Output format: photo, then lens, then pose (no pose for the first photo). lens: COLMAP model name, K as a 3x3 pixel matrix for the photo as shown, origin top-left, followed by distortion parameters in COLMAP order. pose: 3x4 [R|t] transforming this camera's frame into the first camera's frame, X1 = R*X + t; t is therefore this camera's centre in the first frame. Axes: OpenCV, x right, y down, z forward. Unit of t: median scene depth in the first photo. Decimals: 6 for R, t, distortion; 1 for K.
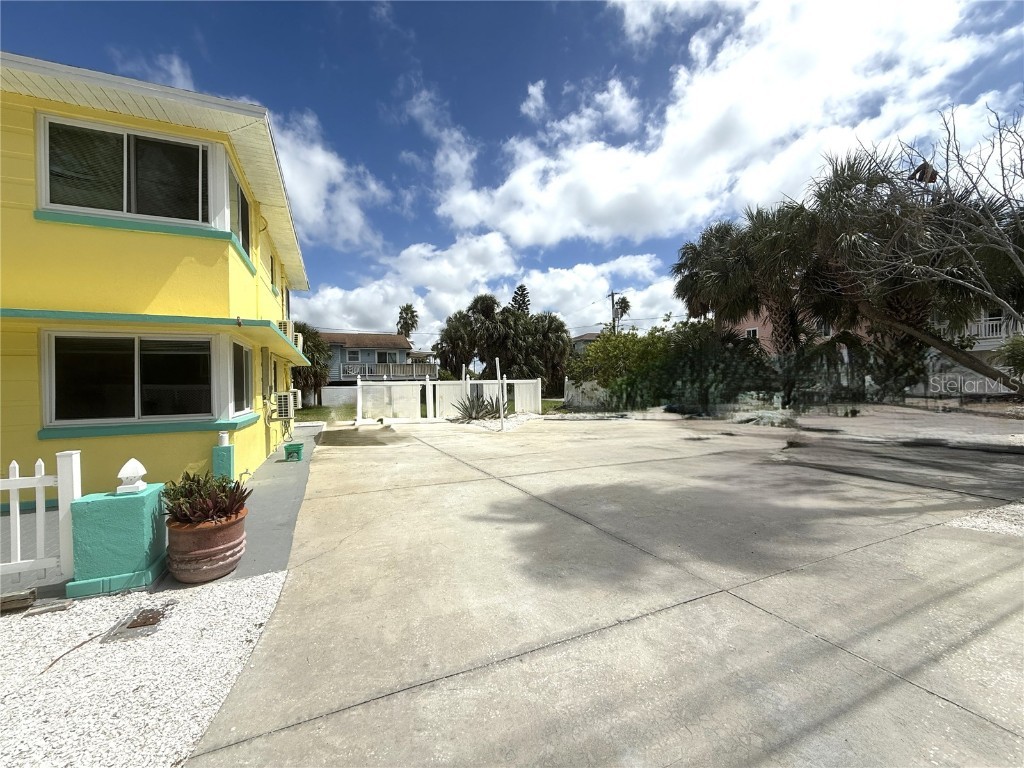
lens RADIAL K [[408.7, 0, 509.6], [0, 408.7, 384.0], [0, 0, 1]] dist [0.000377, 0.000262]
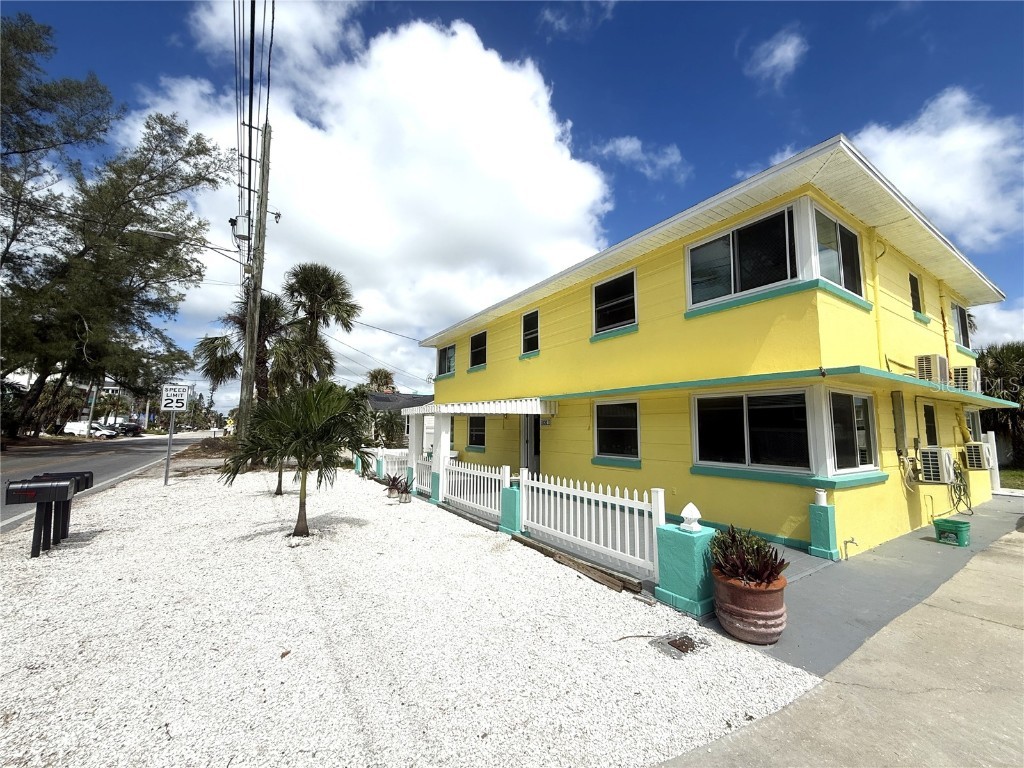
lens RADIAL K [[408.7, 0, 509.6], [0, 408.7, 384.0], [0, 0, 1]] dist [0.000377, 0.000262]
pose [[0.163110, -0.086170, -0.982838, 0.215164], [-0.012685, 0.995913, -0.089422, -0.053131], [0.986526, 0.027053, 0.161350, 0.242877]]
